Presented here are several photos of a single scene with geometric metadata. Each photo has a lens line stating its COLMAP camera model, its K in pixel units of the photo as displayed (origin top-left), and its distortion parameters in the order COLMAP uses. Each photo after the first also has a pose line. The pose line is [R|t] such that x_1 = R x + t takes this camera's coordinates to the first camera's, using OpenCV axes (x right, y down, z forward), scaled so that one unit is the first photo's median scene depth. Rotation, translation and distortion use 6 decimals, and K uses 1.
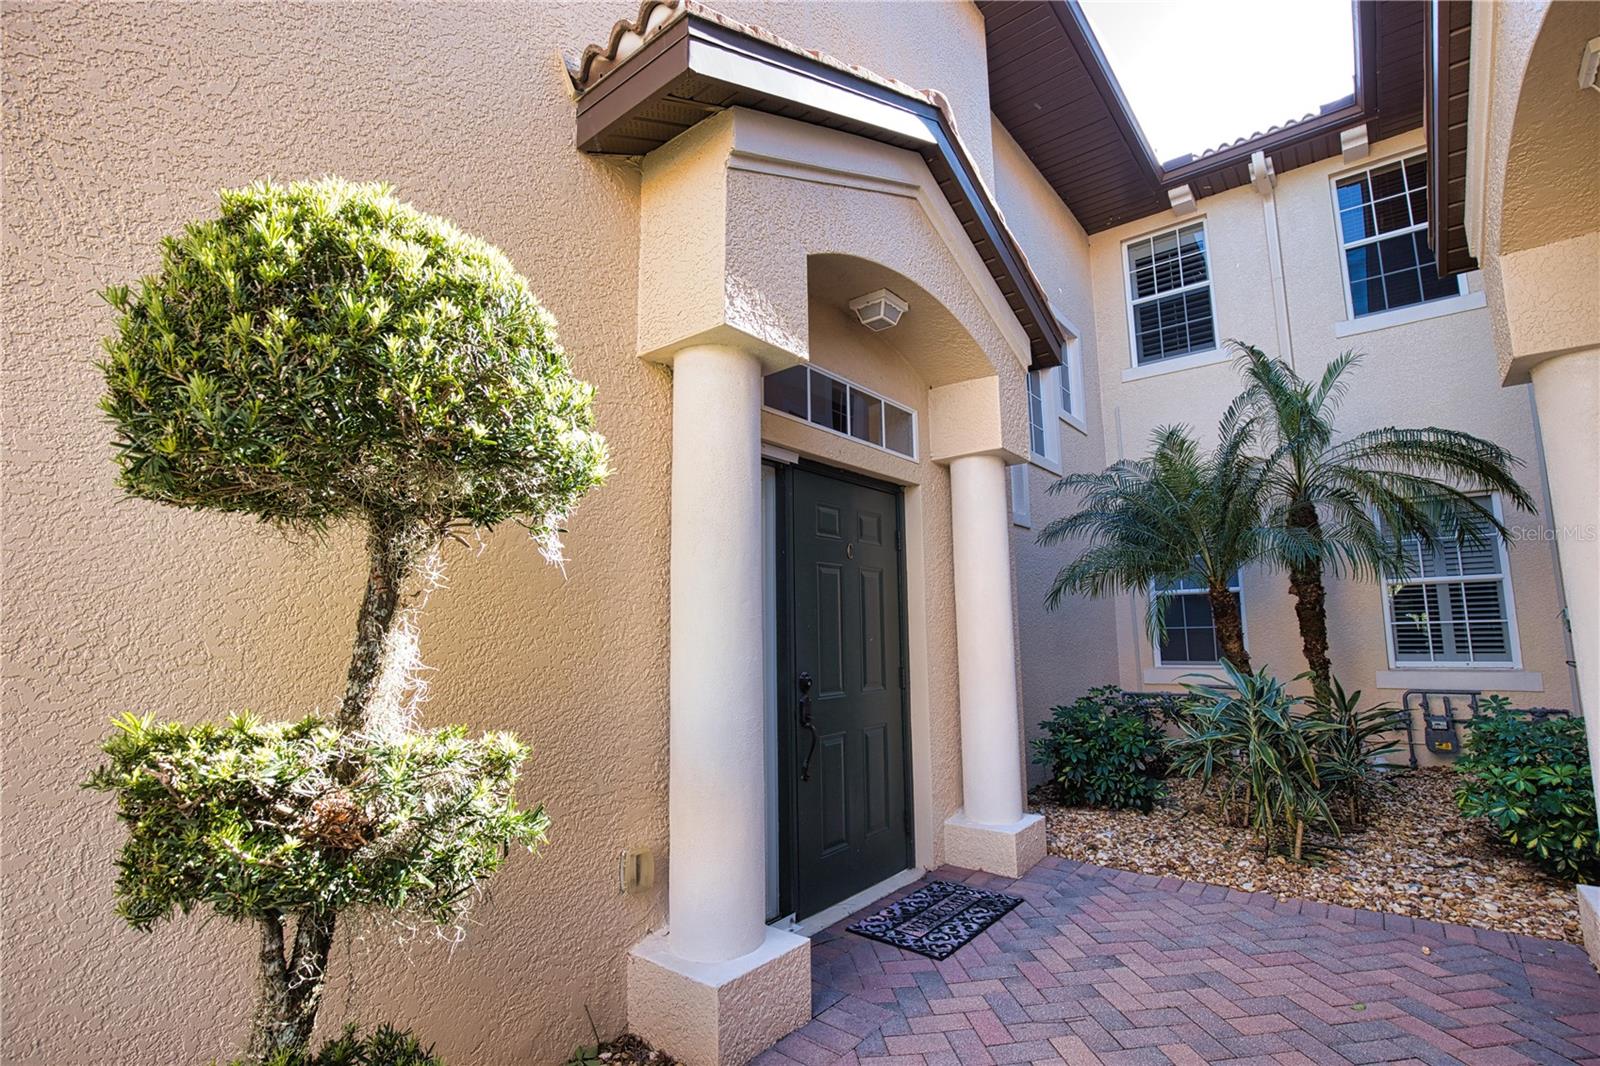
lens RADIAL K [[735.7, 0, 809.6], [0, 735.7, 539.9], [0, 0, 1]] dist [-0.035600, 0.007608]
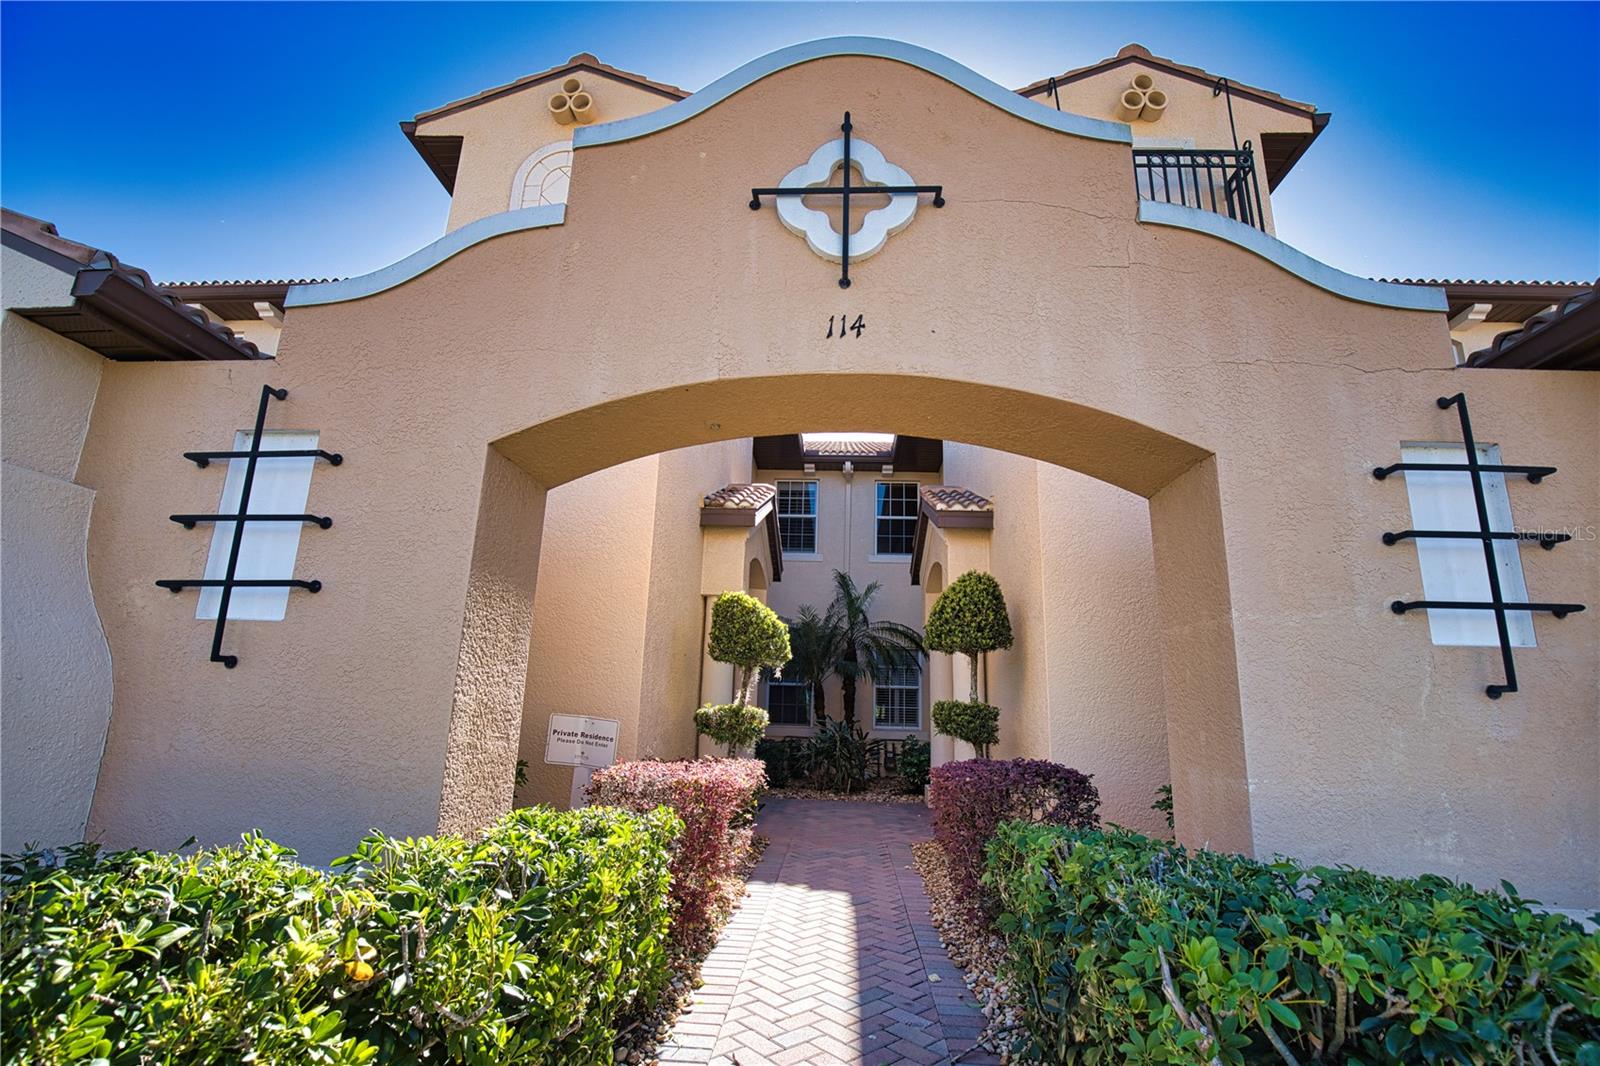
lens RADIAL K [[735.7, 0, 809.6], [0, 735.7, 539.9], [0, 0, 1]] dist [-0.035600, 0.007608]
pose [[0.813266, 0.170648, 0.556307, -0.621352], [-0.117420, 0.984492, -0.130337, -0.060950], [-0.569921, 0.040677, 0.820692, -0.661049]]
